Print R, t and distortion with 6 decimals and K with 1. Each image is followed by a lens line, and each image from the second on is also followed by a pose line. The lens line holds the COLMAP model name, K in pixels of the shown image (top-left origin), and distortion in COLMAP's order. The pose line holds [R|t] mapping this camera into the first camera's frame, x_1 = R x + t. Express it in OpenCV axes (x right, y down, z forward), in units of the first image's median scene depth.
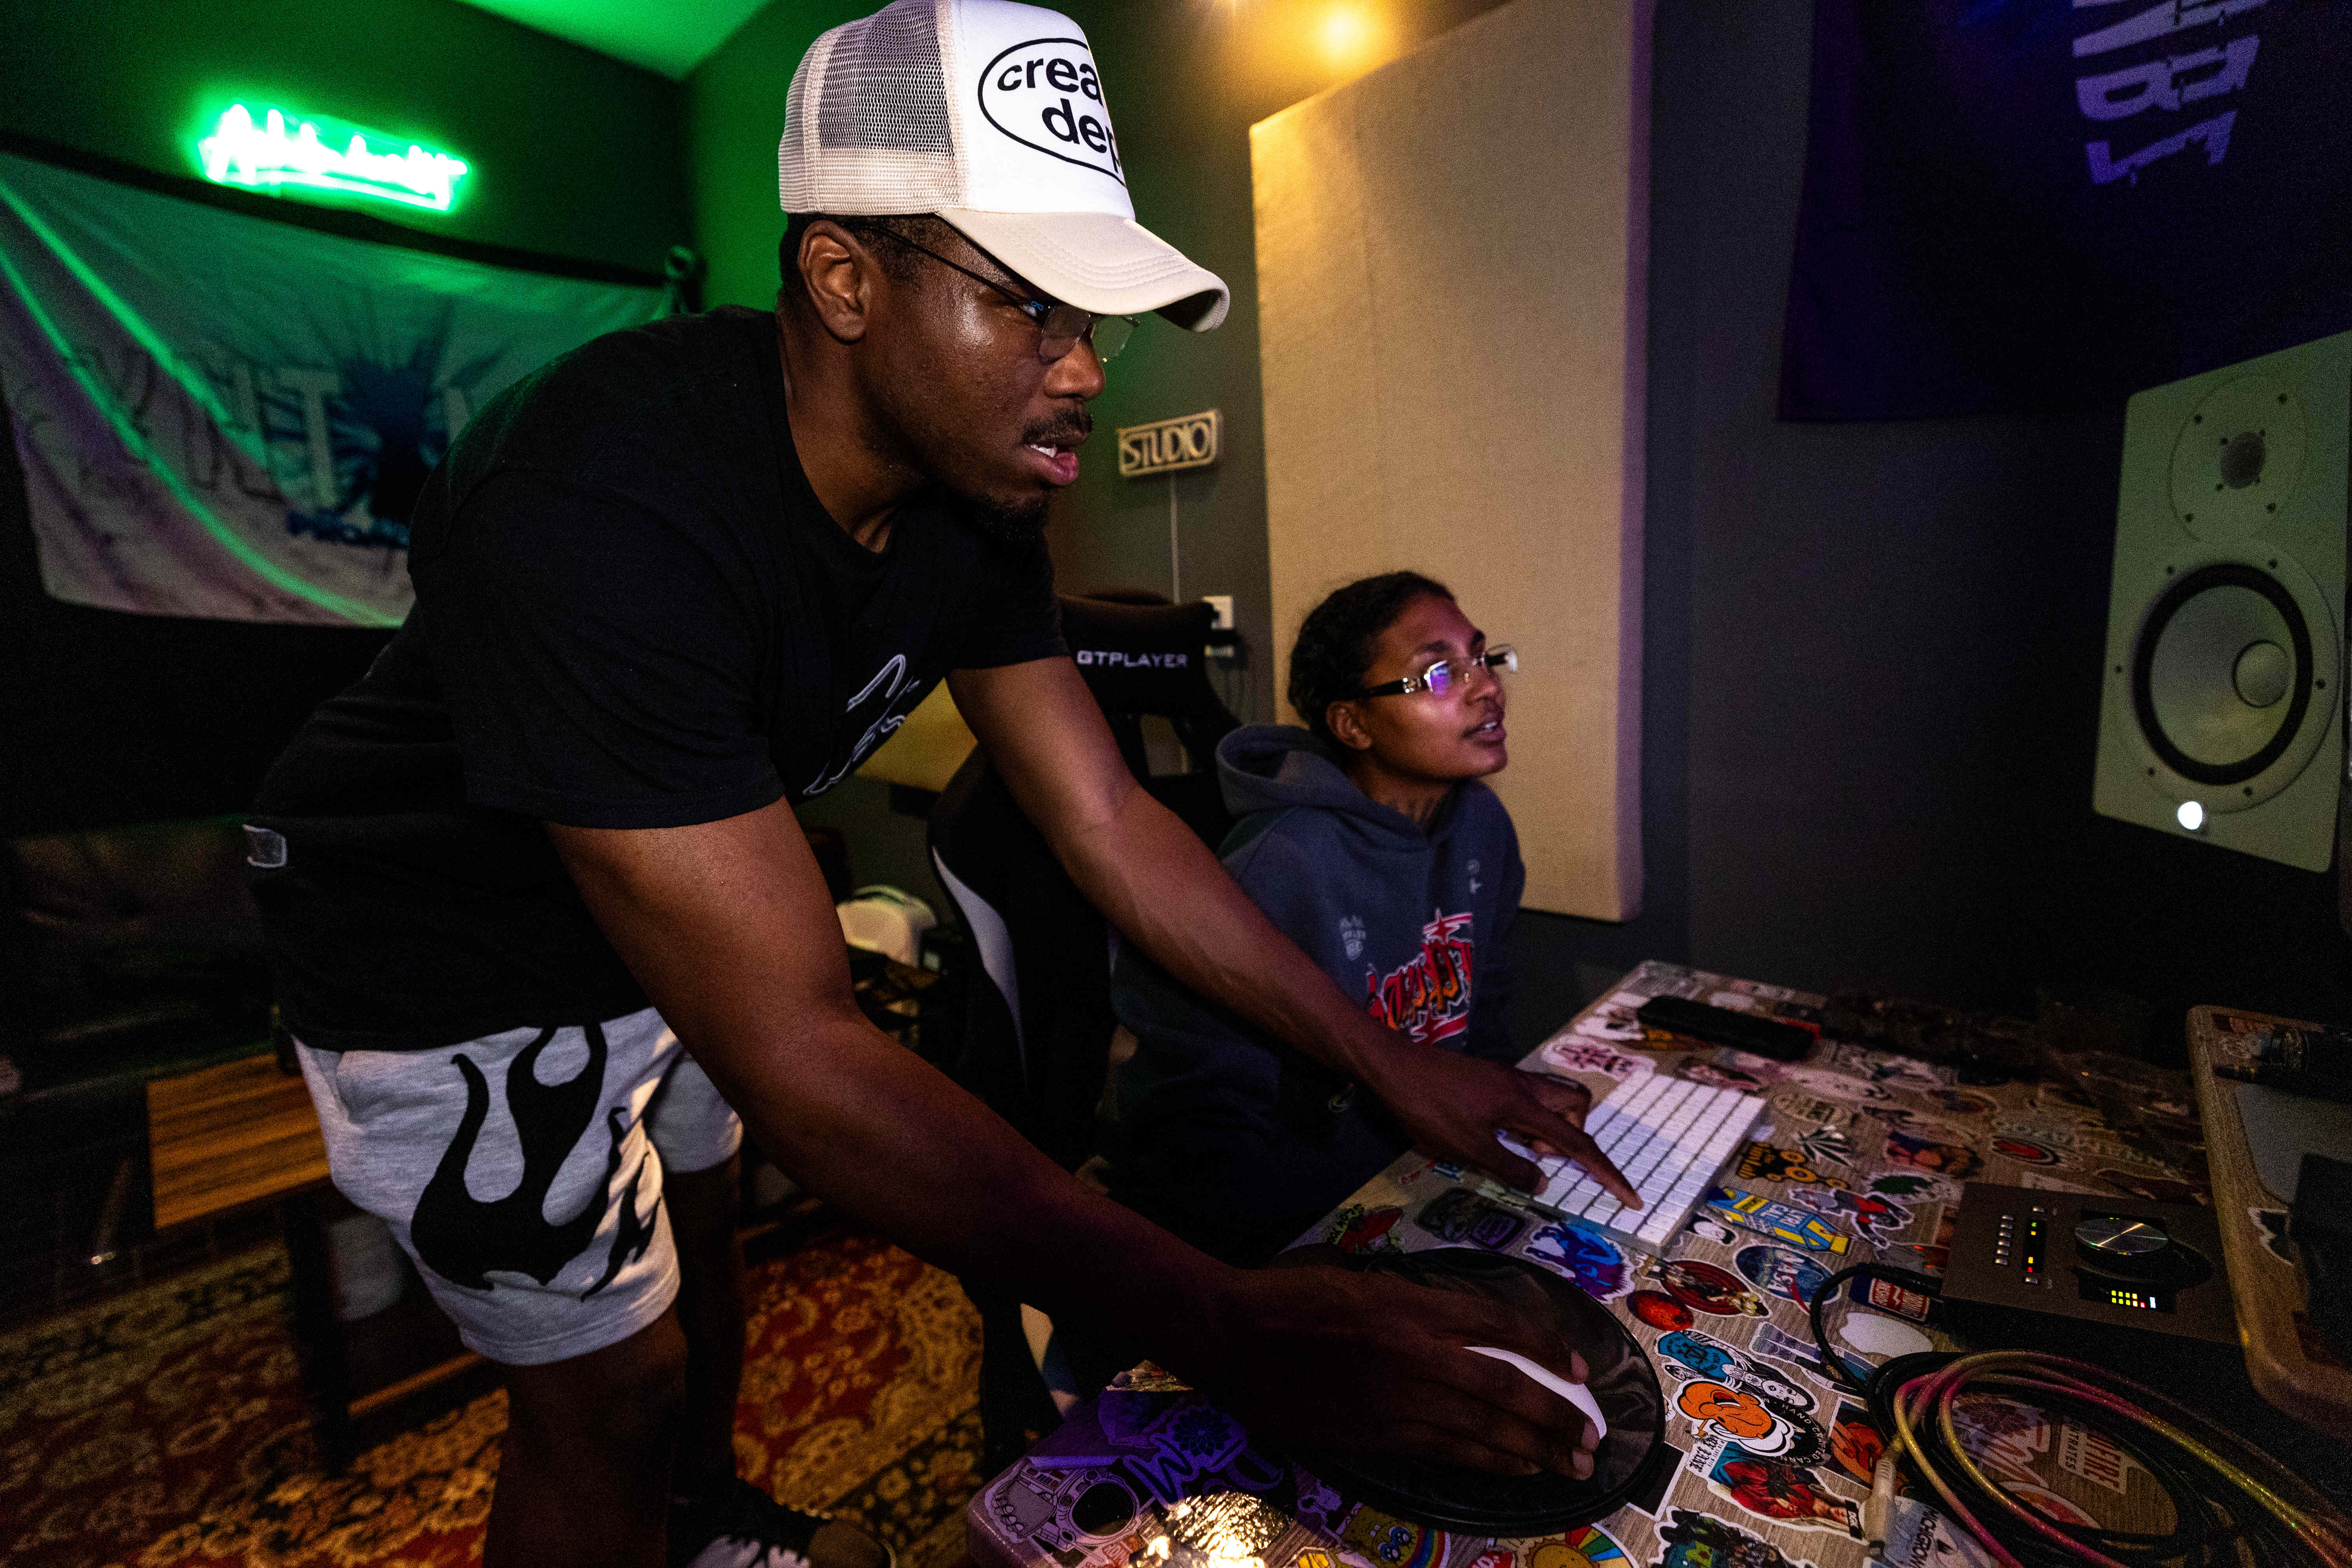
lens RADIAL K [[995.1, 0, 1163.8], [0, 995.1, 786.5], [0, 0, 1]] dist [-0.001338, -0.000057]
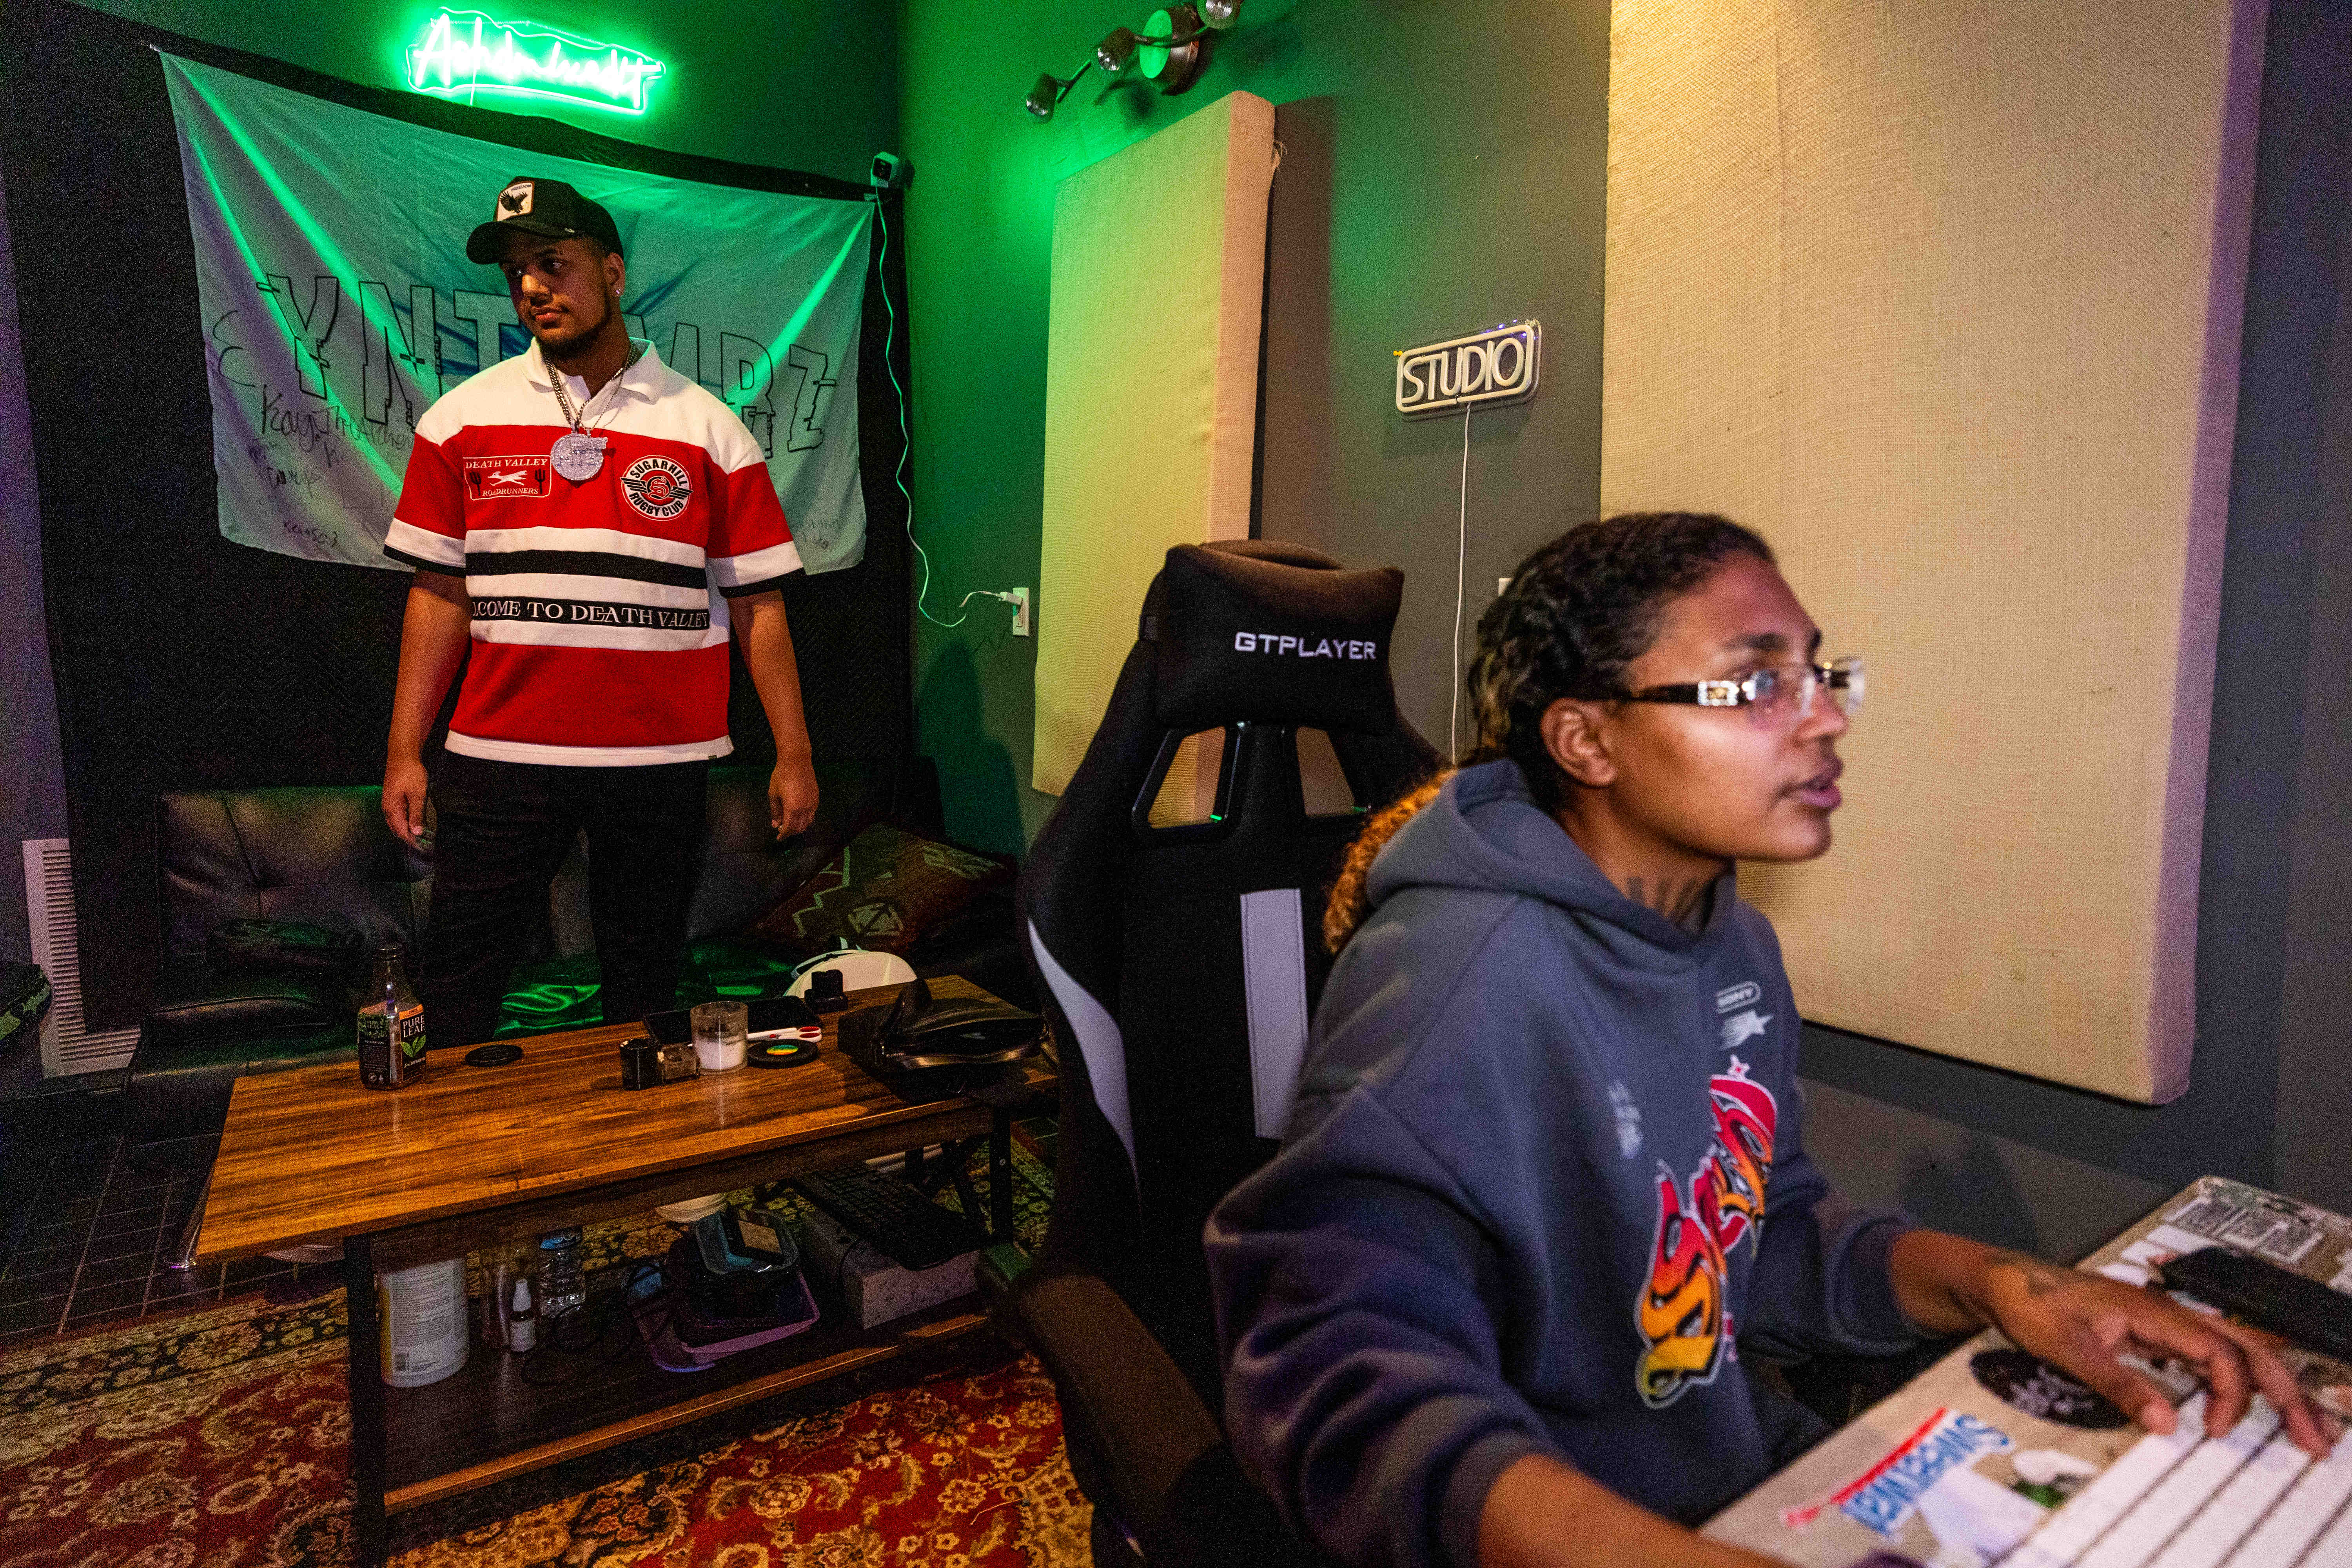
lens RADIAL K [[1275.7, 0, 1165.5], [0, 1275.7, 777.9], [0, 0, 1]] dist [-0.003698, -0.000240]
pose [[0.976996, 0.067937, -0.202149, -0.000236], [-0.075229, 0.996756, -0.028601, 0.000755], [0.199550, 0.043151, 0.978937, 0.044232]]
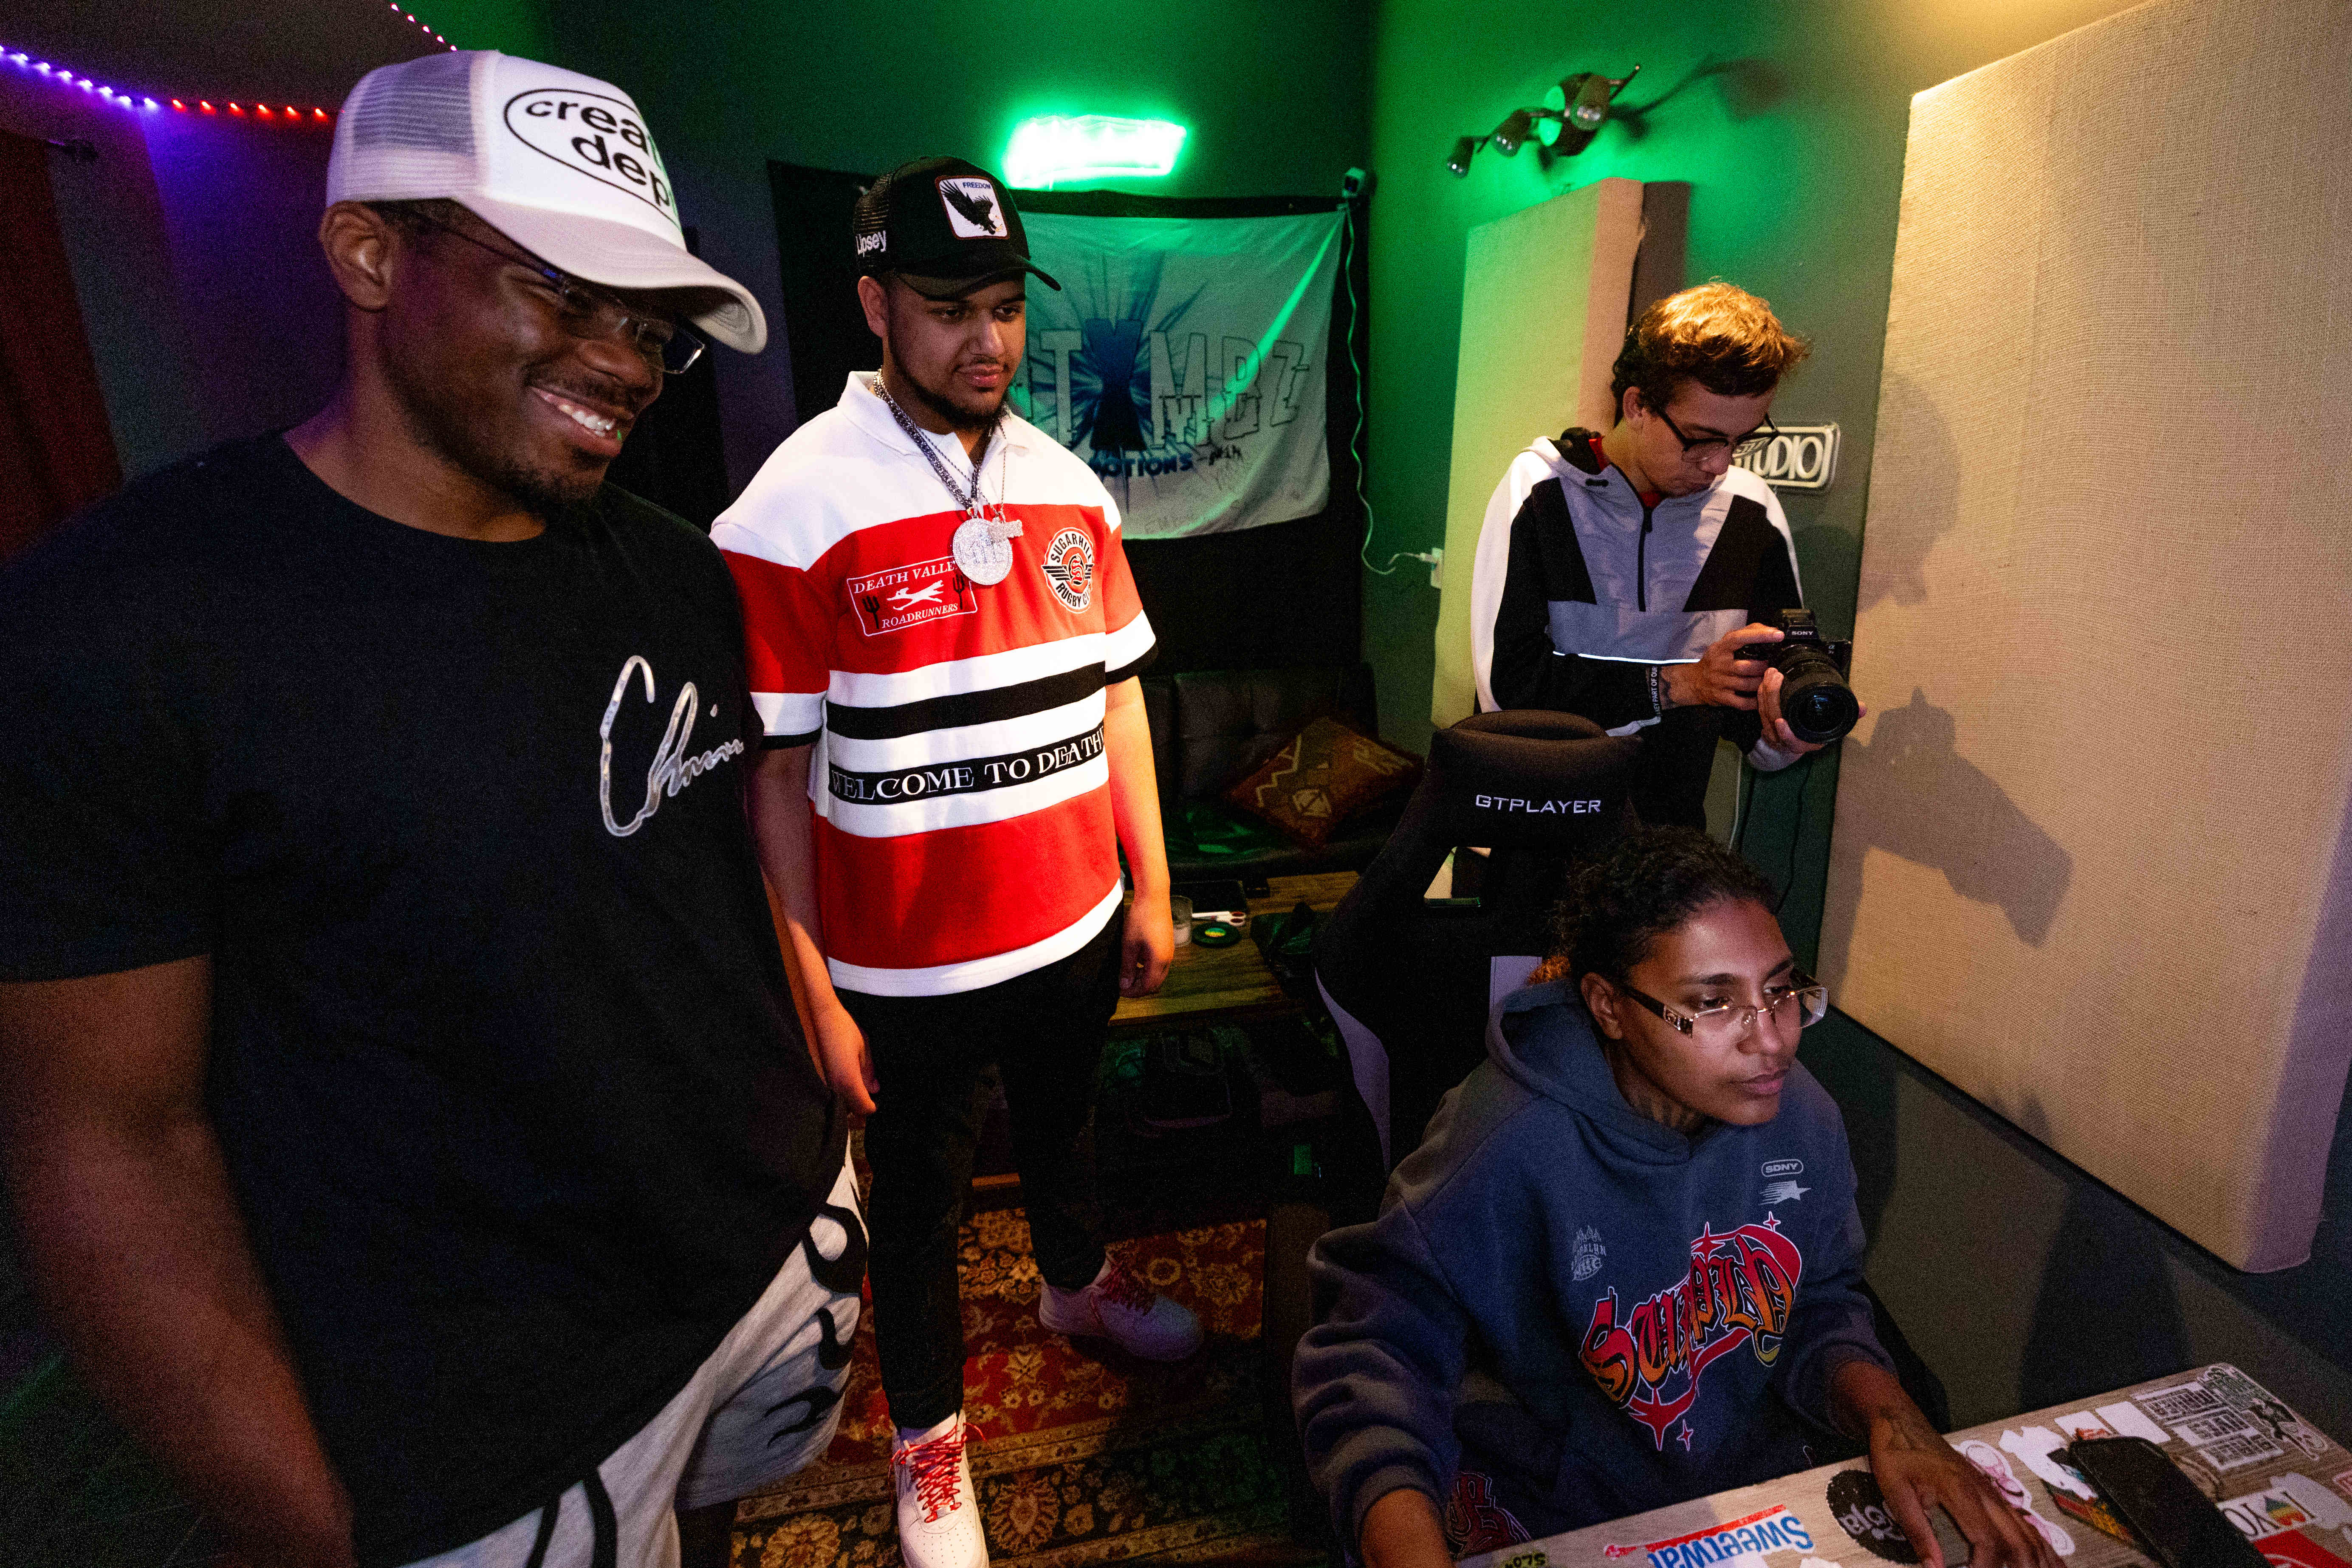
lens RADIAL K [[1009.2, 0, 1176.0], [0, 1009.2, 784.0], [0, 0, 1]] dist [-0.000028, -0.000177]
pose [[0.826051, 0.159058, -0.540684, 0.086616], [-0.101884, 0.985688, 0.134311, -0.123330], [0.554309, -0.055861, 0.830434, -0.005512]]
